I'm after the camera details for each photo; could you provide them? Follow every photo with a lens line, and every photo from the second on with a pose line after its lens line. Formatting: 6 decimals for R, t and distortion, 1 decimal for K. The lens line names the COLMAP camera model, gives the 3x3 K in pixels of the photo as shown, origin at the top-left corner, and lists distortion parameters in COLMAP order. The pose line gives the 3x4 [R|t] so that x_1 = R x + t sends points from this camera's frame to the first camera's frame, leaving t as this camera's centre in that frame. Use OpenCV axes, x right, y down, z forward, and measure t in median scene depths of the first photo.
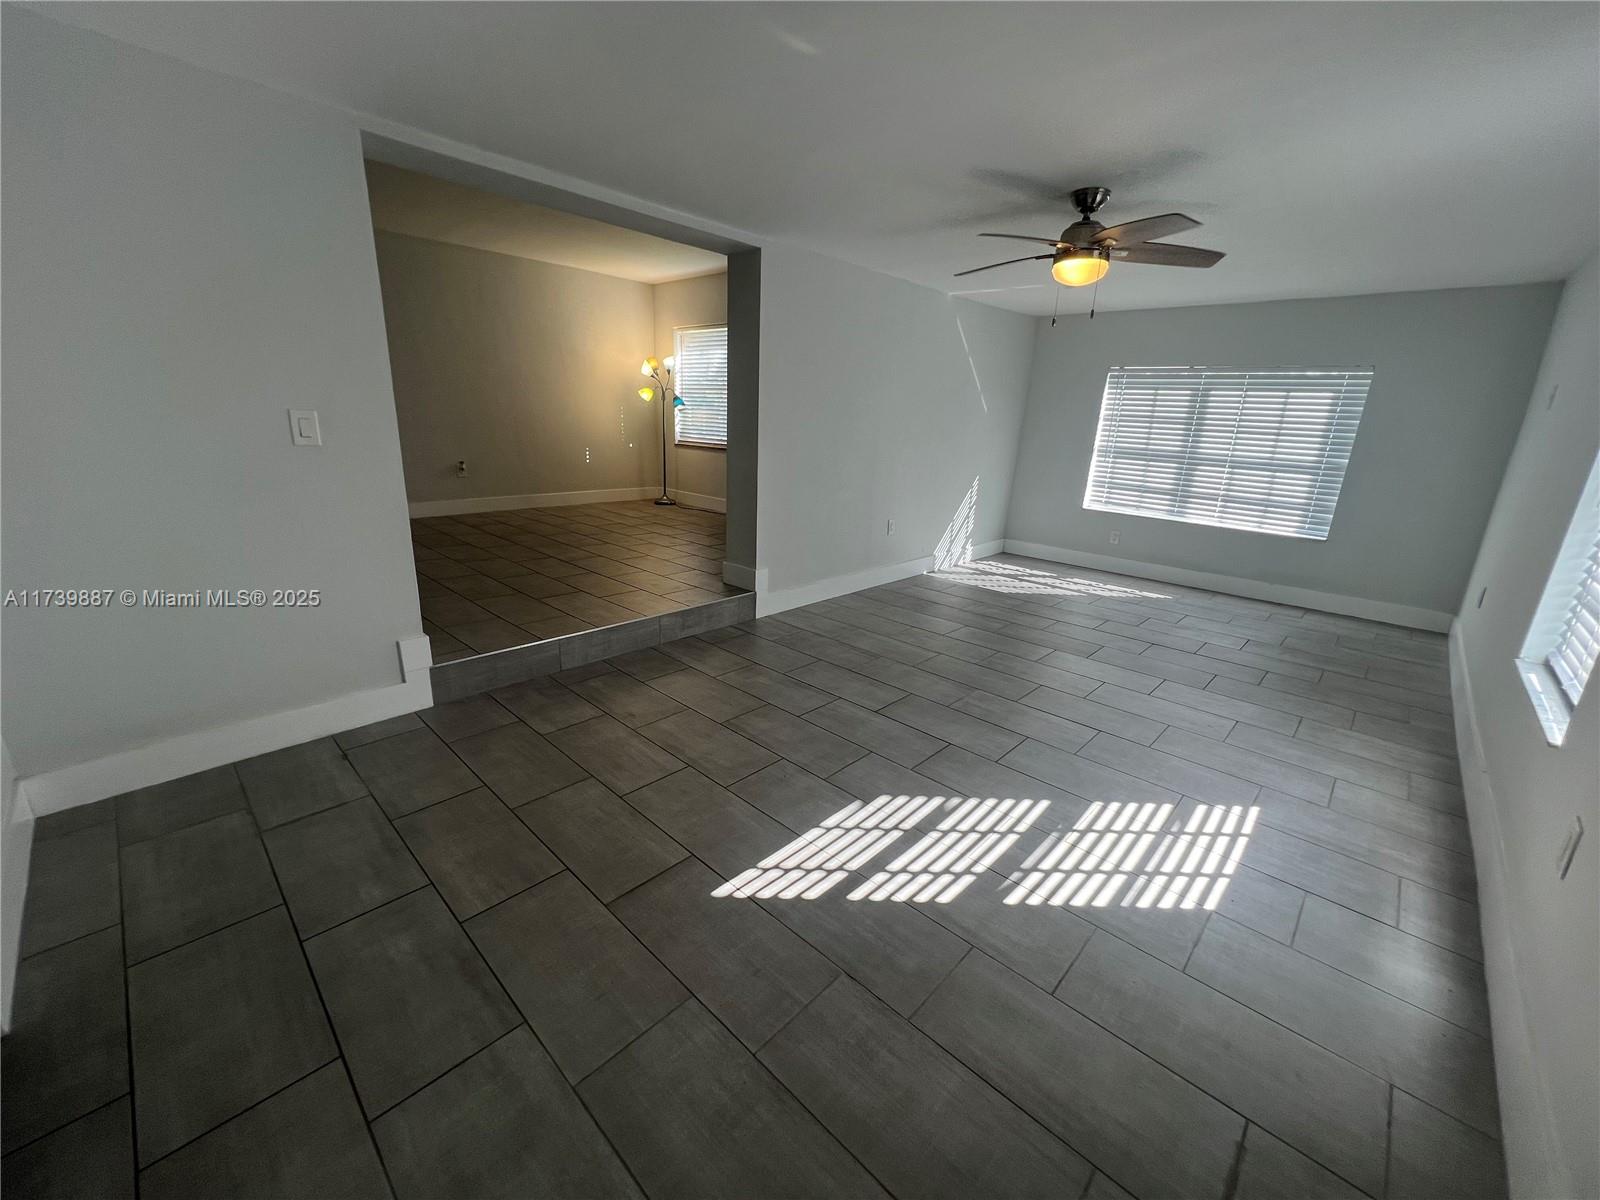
lens RADIAL K [[636.2, 0, 798.3], [0, 636.2, 600.5], [0, 0, 1]] dist [-0.002679, -0.000399]
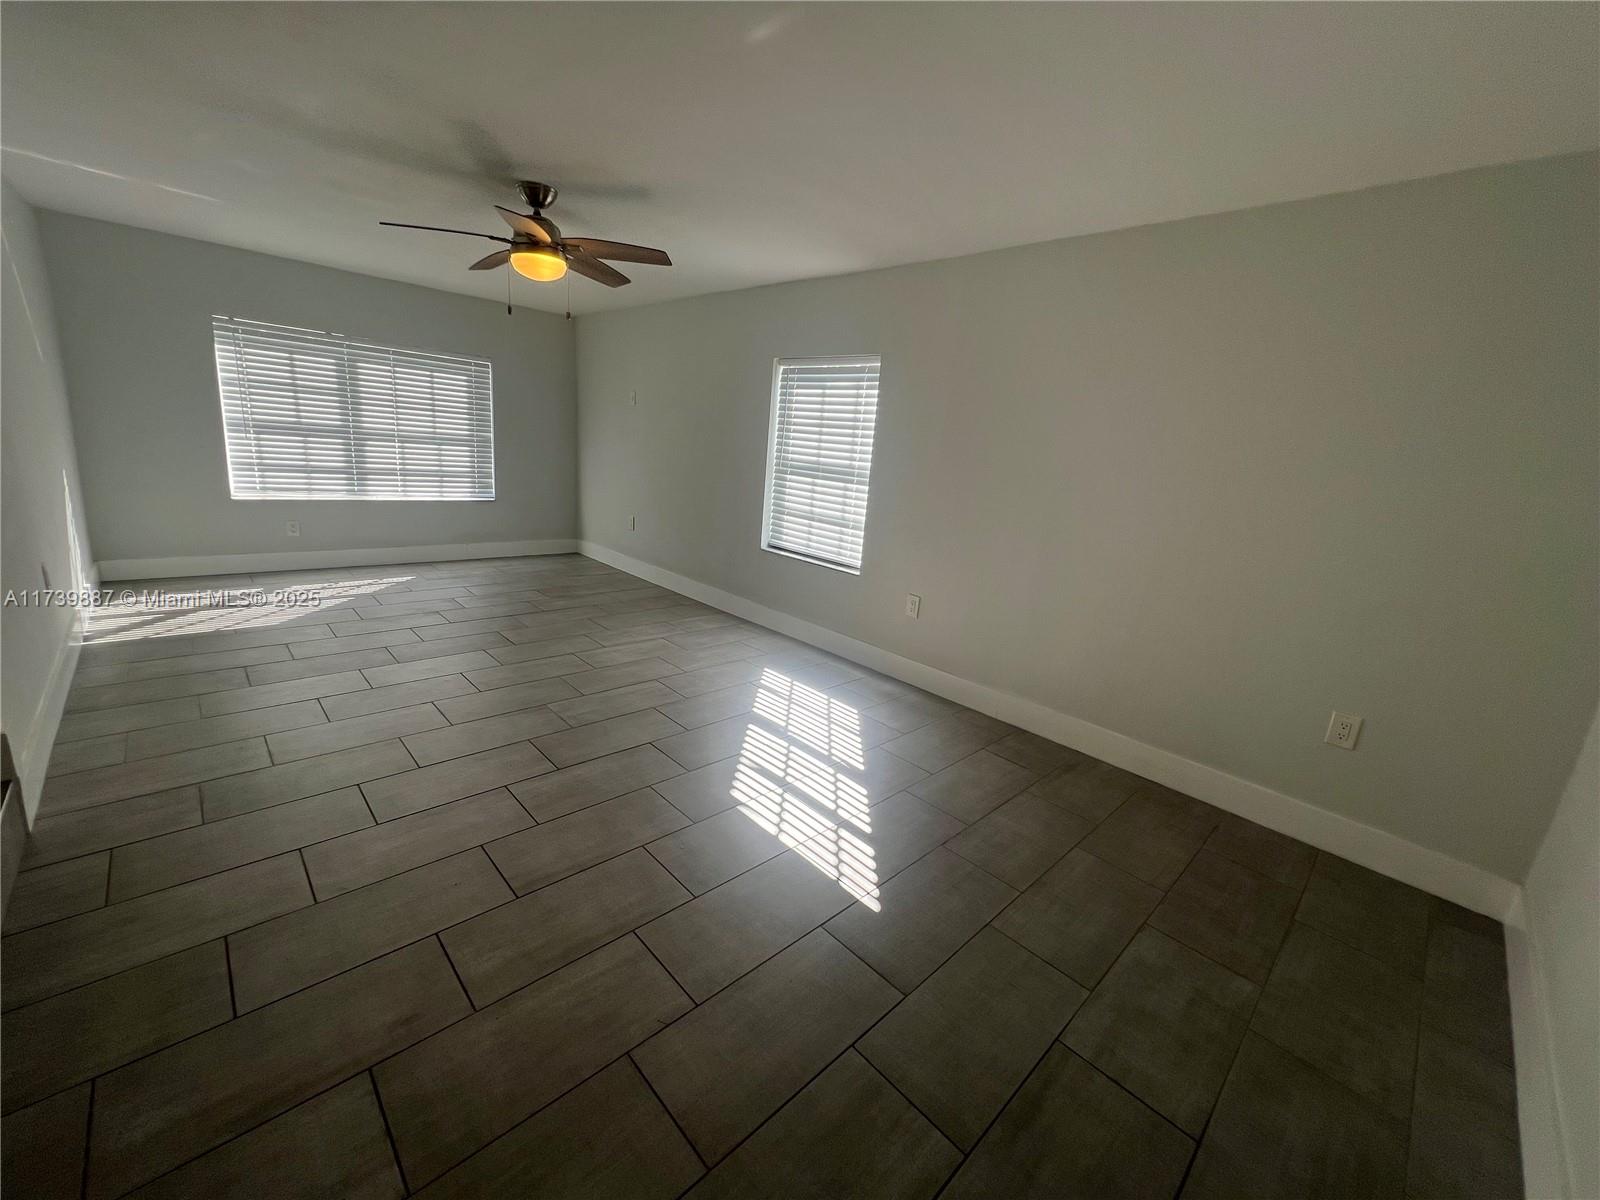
lens RADIAL K [[636.2, 0, 795.6], [0, 636.2, 601.5], [0, 0, 1]] dist [-0.002679, -0.000399]
pose [[0.049960, -0.279044, 0.958978, -0.367228], [0.202713, 0.943025, 0.263841, -0.116478], [-0.977963, 0.181215, 0.103679, 0.342823]]
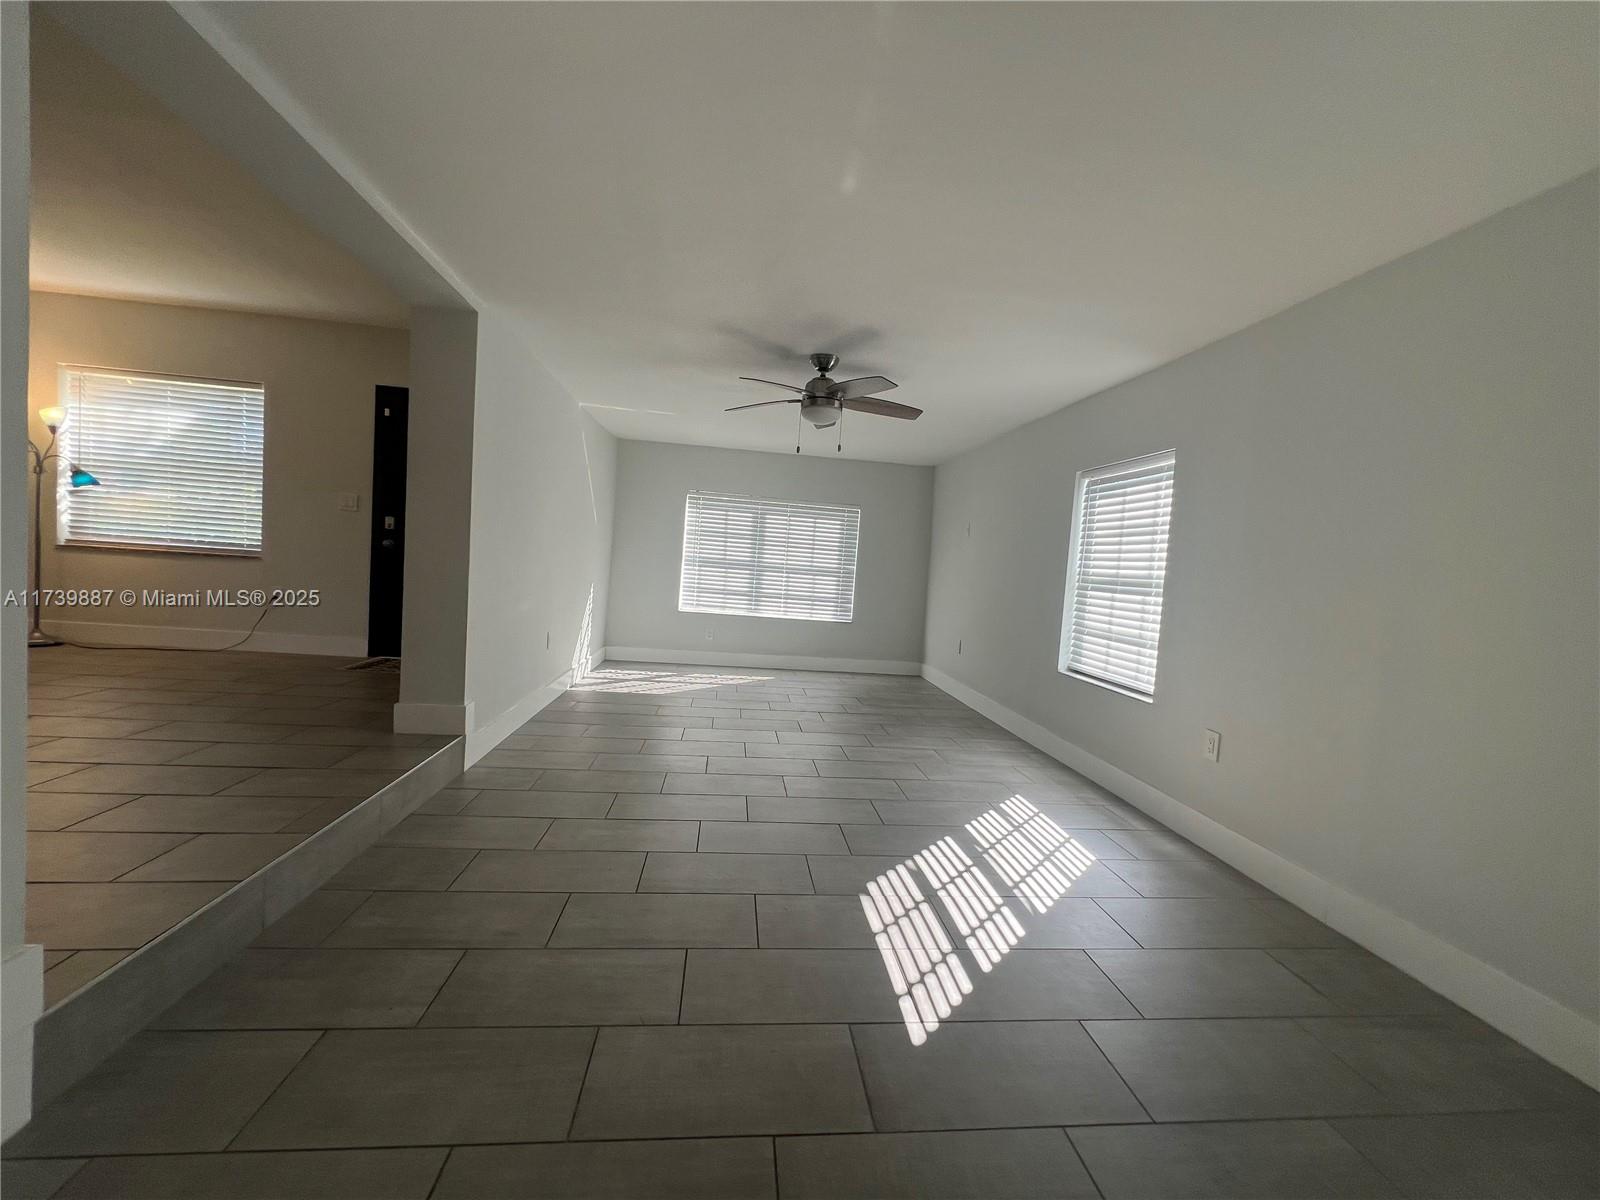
lens RADIAL K [[636.2, 0, 797.7], [0, 636.2, 603.8], [0, 0, 1]] dist [-0.002679, -0.000399]
pose [[0.649202, -0.041698, 0.759473, -0.319384], [0.172632, 0.980516, -0.093732, -0.023156], [-0.740767, 0.191960, 0.643751, 0.169932]]
